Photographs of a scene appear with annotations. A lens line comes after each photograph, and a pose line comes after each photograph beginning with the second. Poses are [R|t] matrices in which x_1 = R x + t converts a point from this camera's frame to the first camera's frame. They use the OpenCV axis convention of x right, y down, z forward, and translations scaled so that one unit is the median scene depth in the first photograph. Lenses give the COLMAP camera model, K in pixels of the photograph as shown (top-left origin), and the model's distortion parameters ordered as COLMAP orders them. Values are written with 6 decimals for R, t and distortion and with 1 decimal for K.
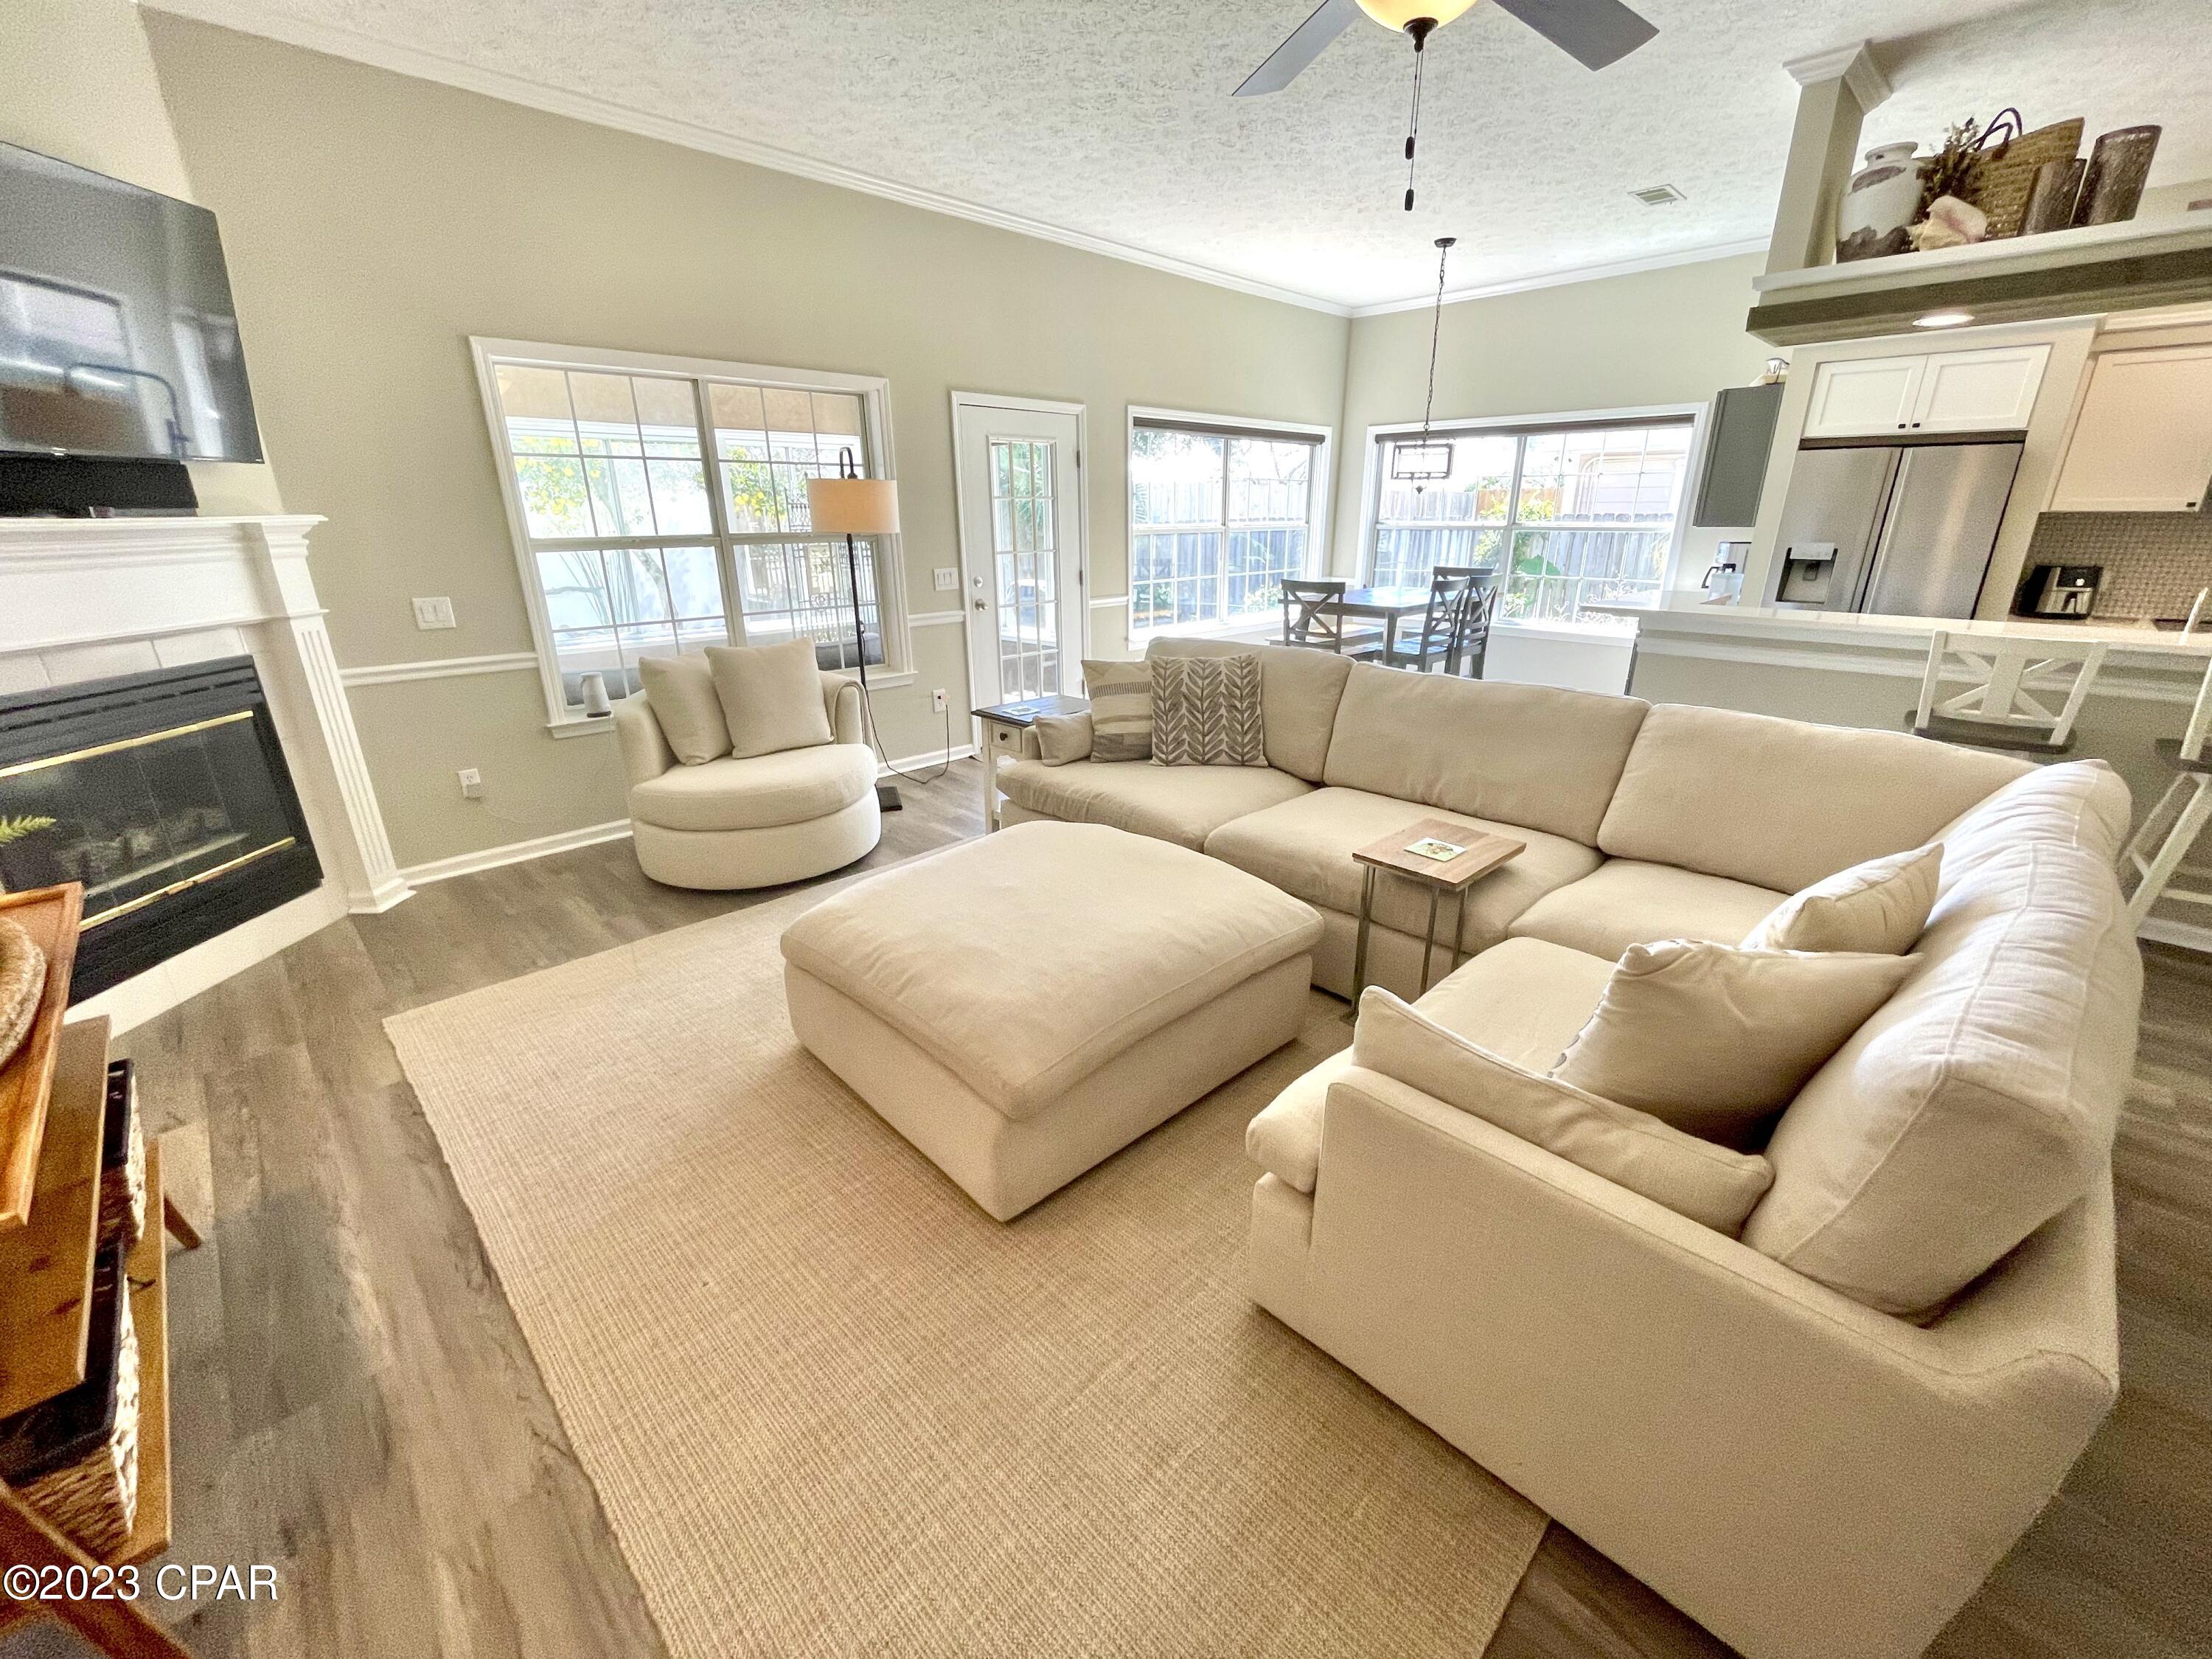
lens RADIAL K [[900.0, 0, 1108.1], [0, 900.0, 825.3], [0, 0, 1]] dist [-0.003215, 0.000353]
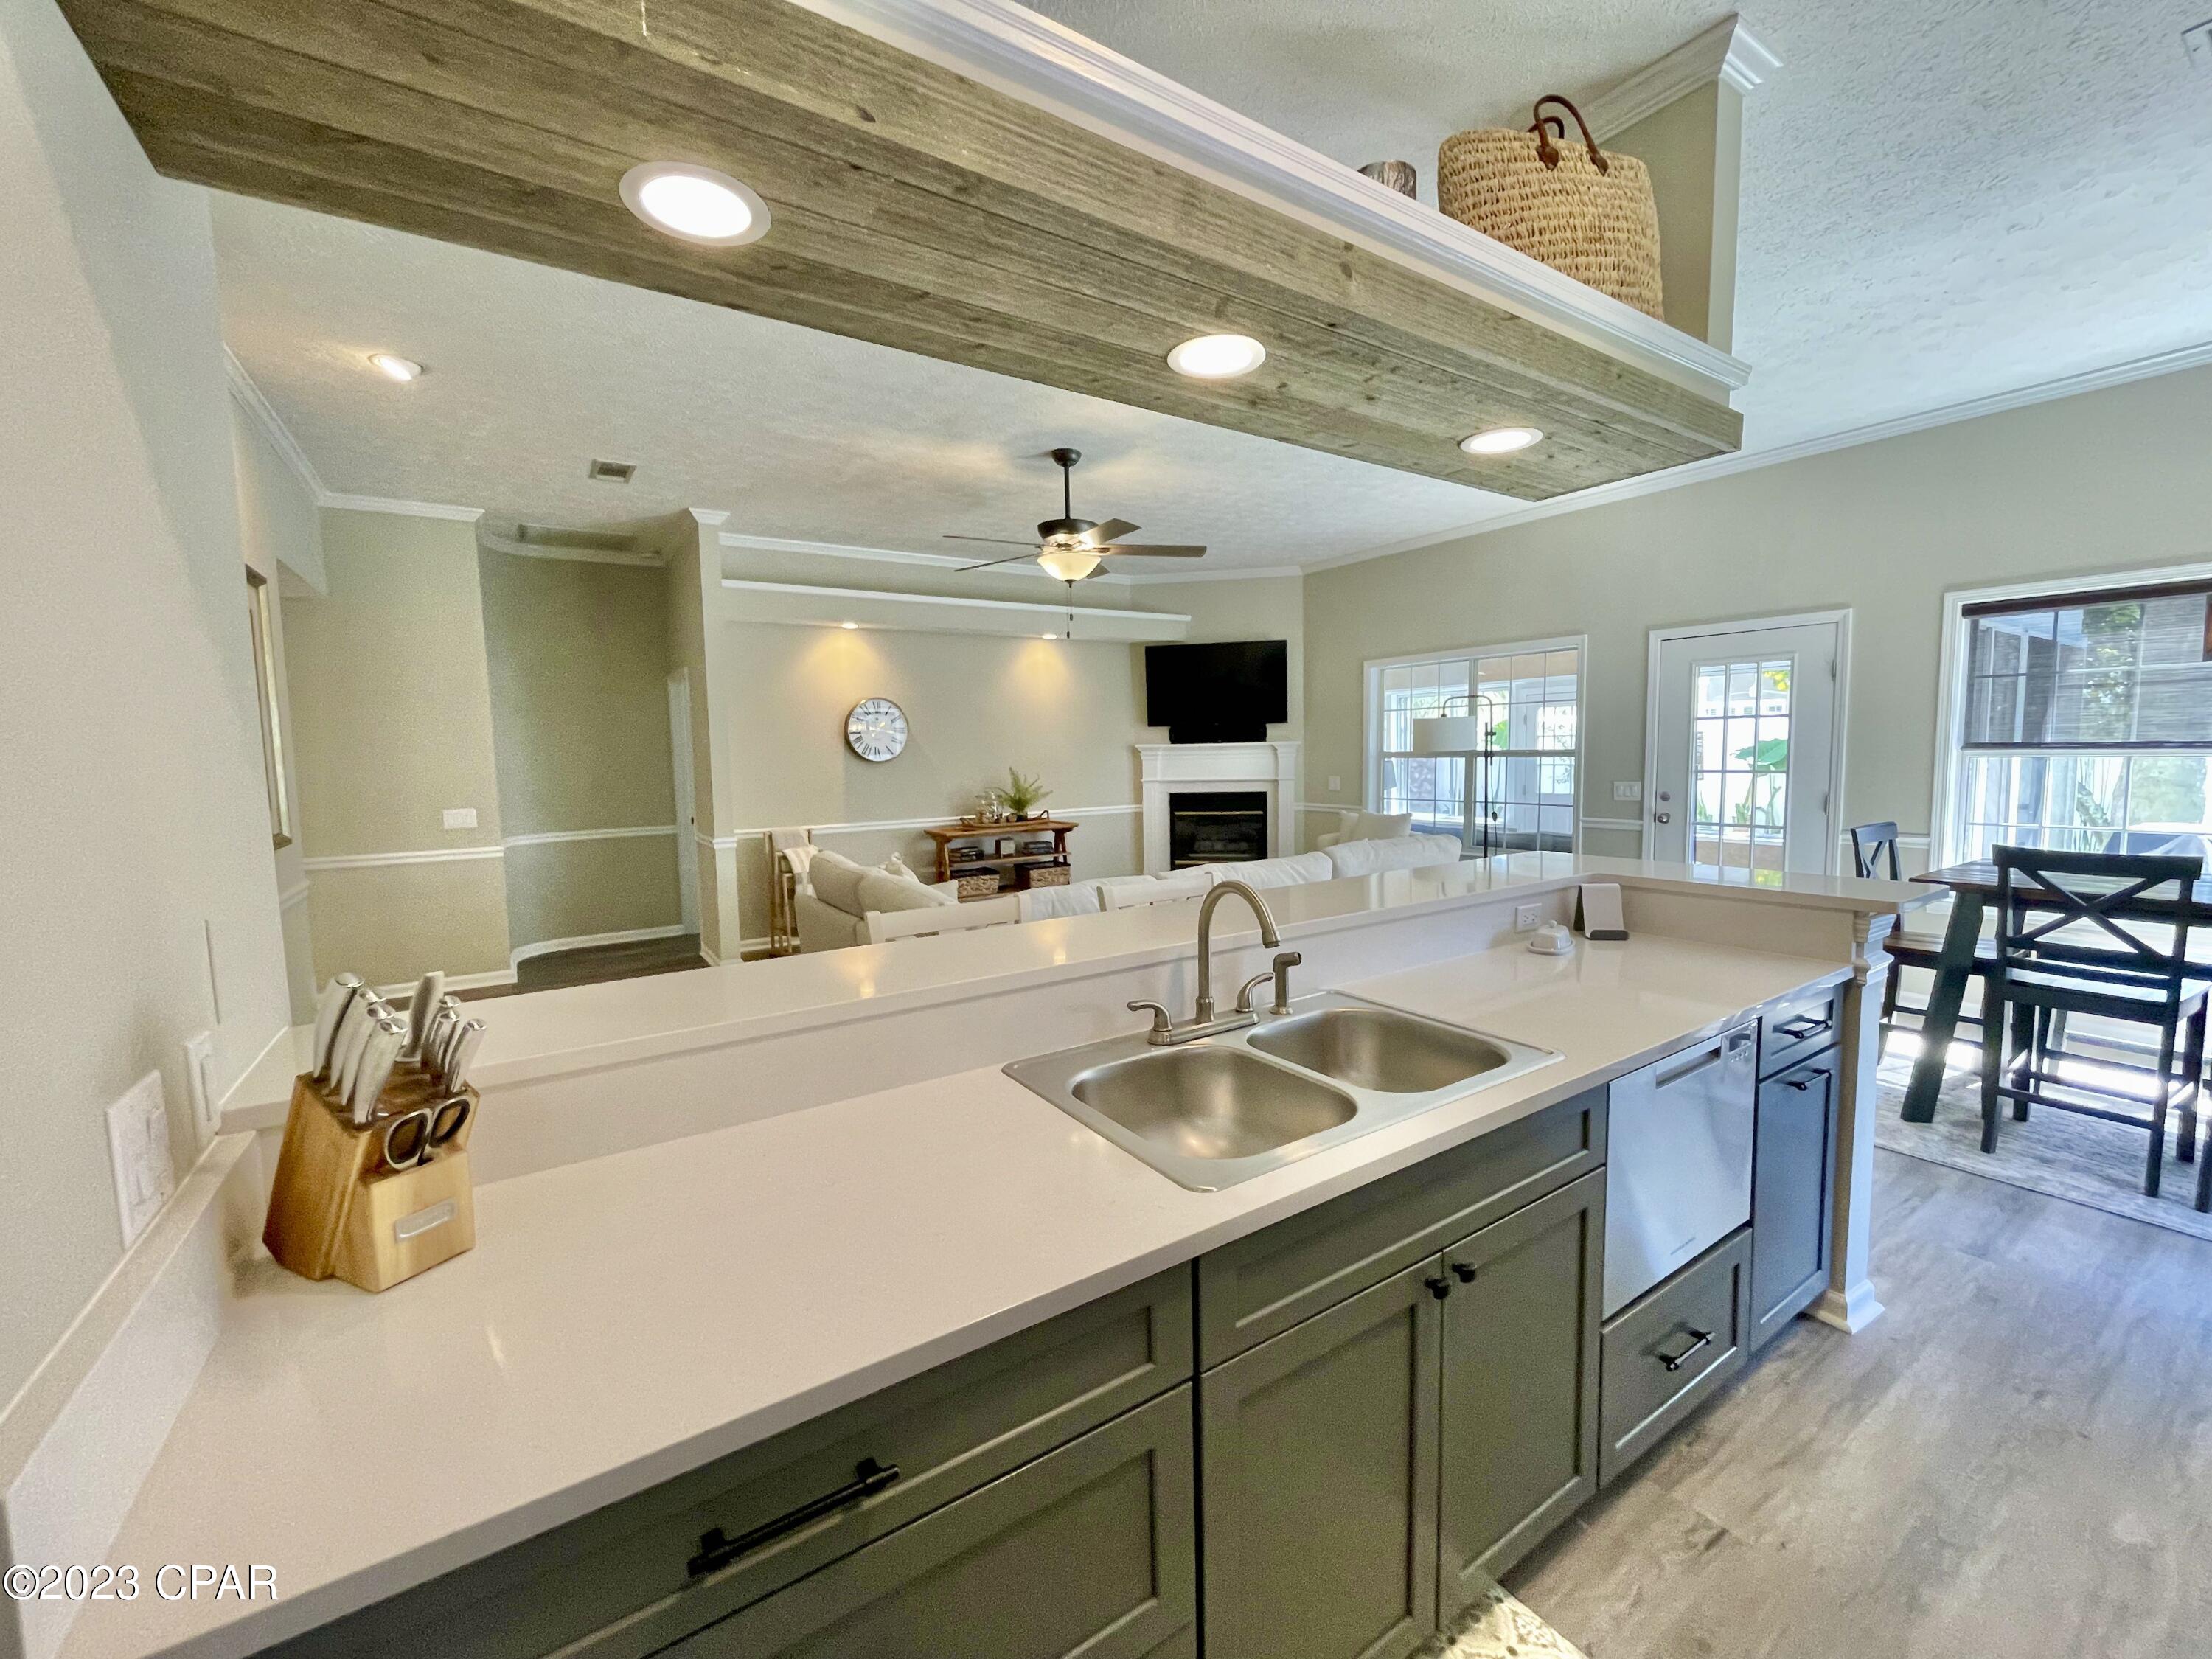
lens RADIAL K [[900.0, 0, 1108.1], [0, 900.0, 825.3], [0, 0, 1]] dist [-0.003215, 0.000353]
pose [[-0.198182, 0.091903, -0.975847, 1.520754], [-0.302907, 0.941118, 0.150149, -0.305638], [0.932186, 0.325348, -0.158675, 0.876211]]
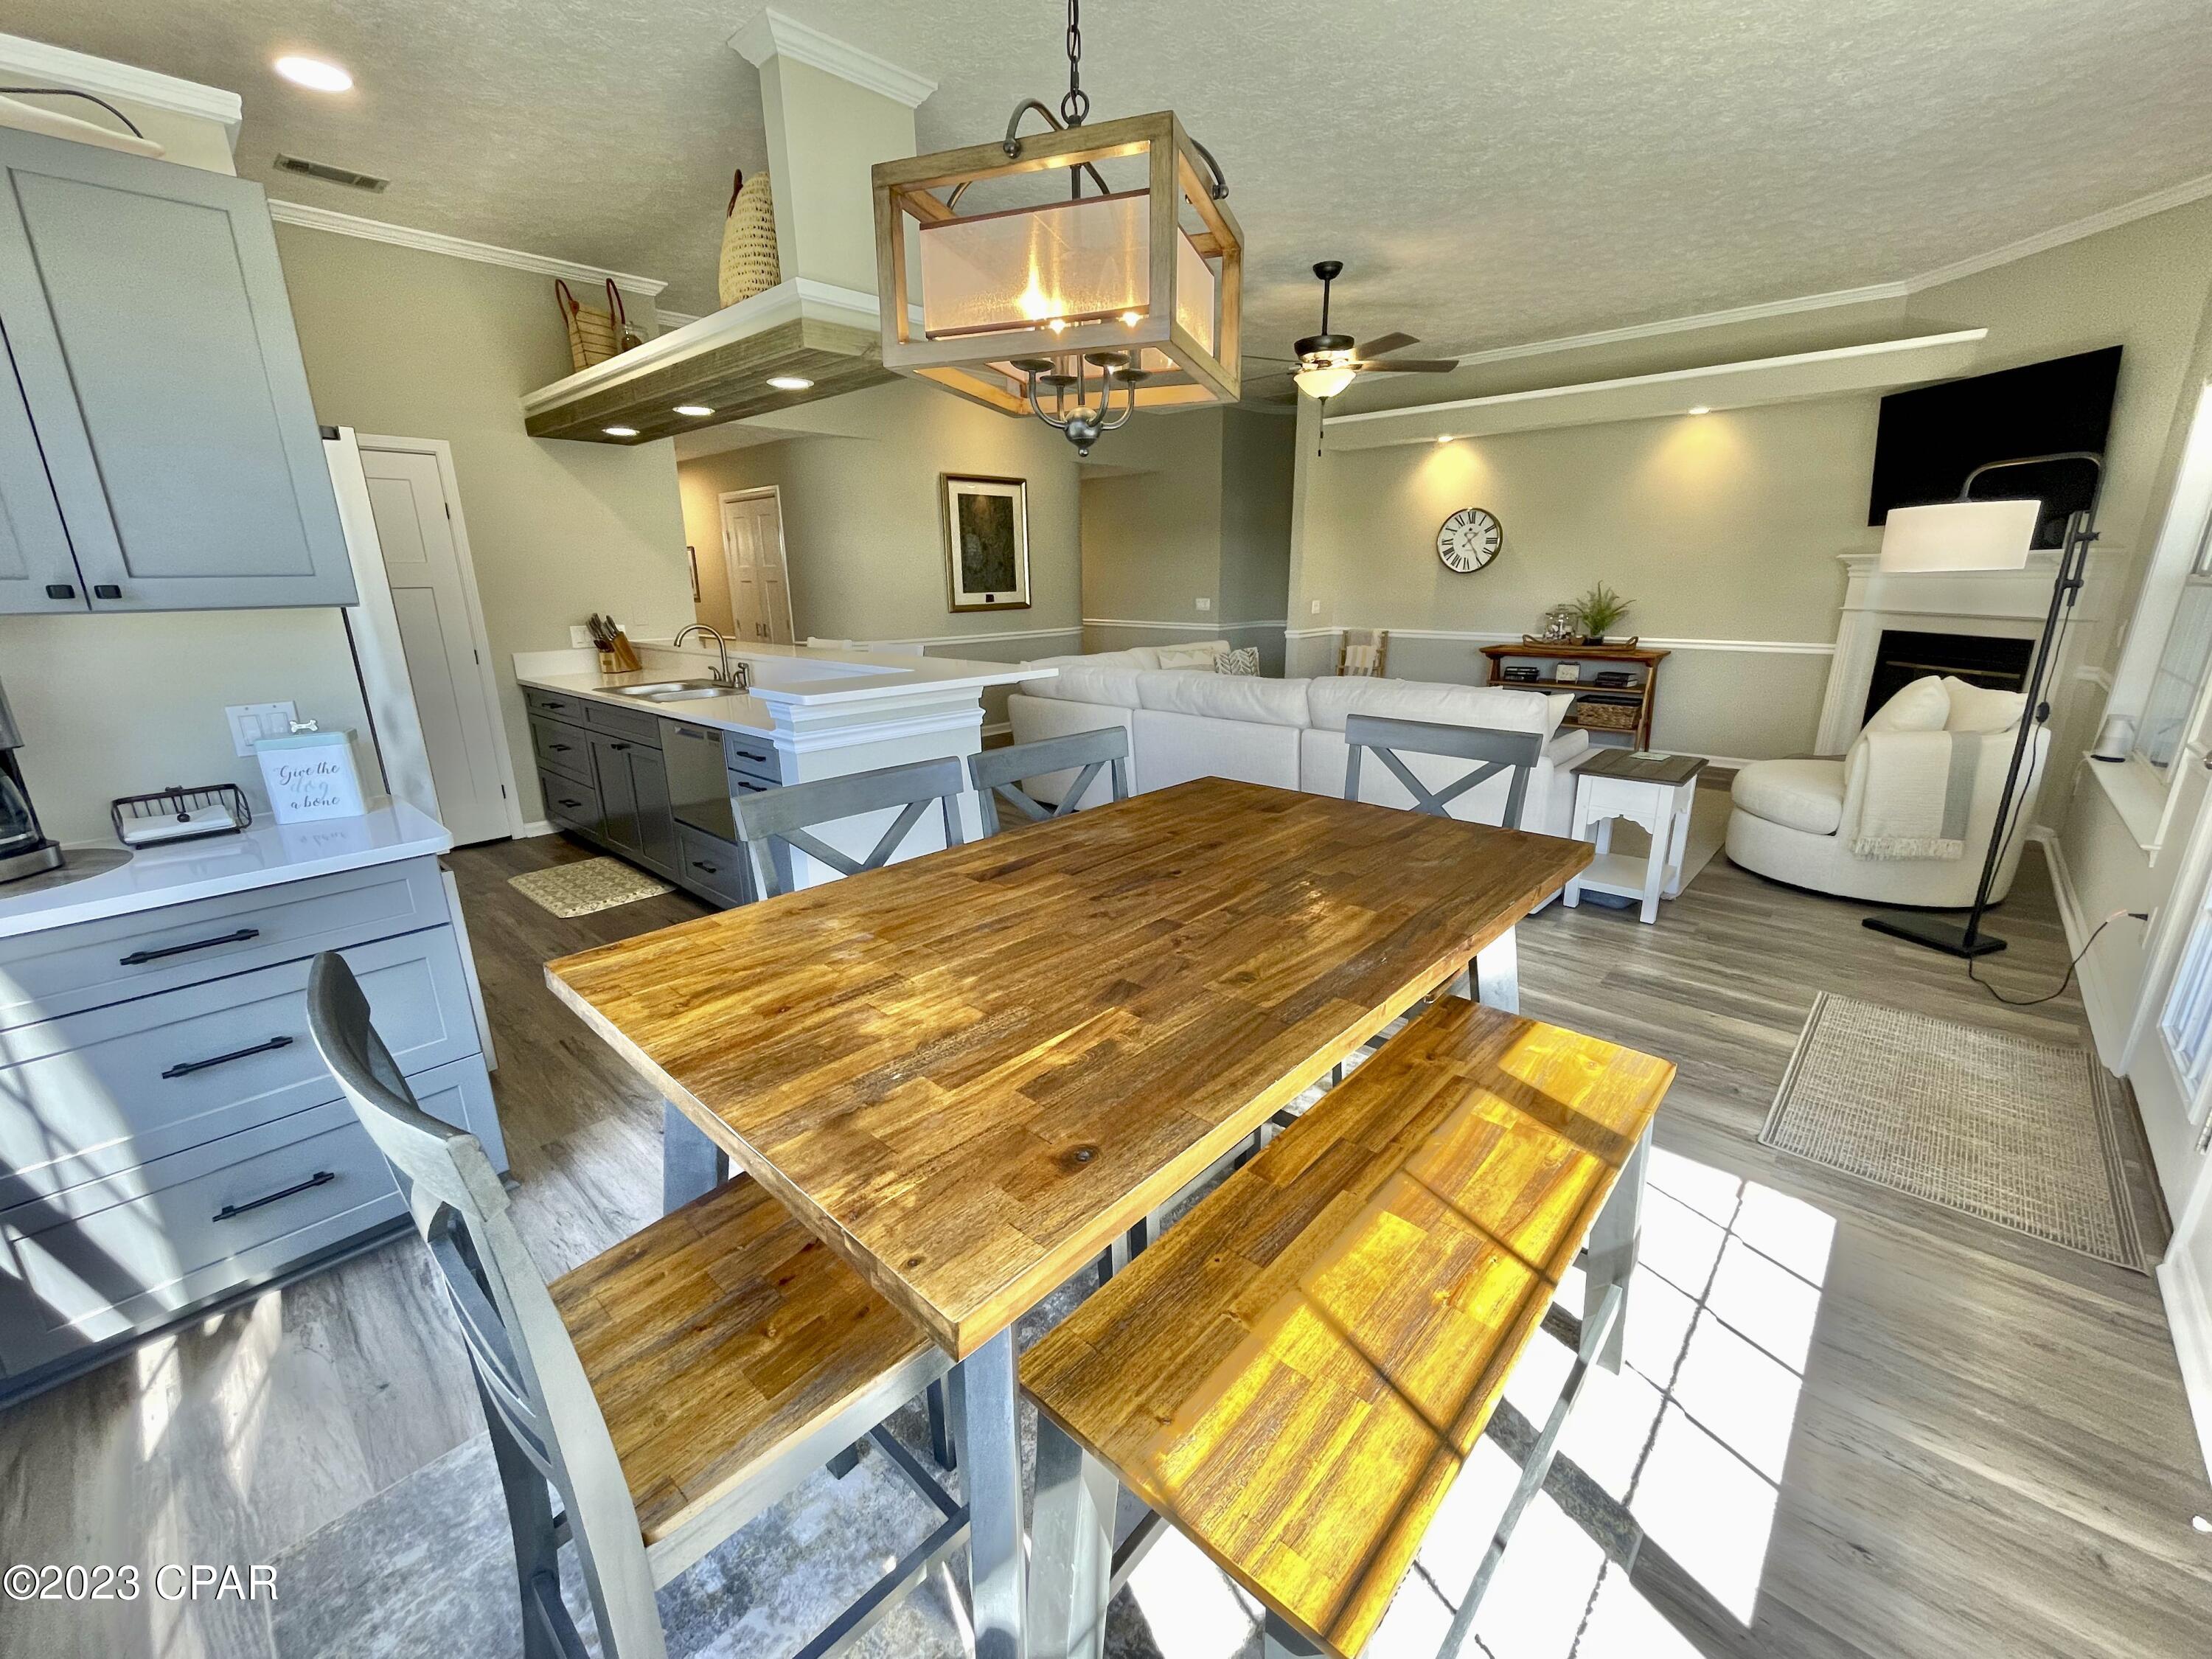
lens RADIAL K [[900.0, 0, 1108.1], [0, 900.0, 825.3], [0, 0, 1]] dist [-0.003215, 0.000353]
pose [[-0.998938, 0.027564, -0.036923, 0.582268], [0.001483, 0.820157, 0.572137, -0.693712], [0.046053, 0.571474, -0.819327, 2.029691]]
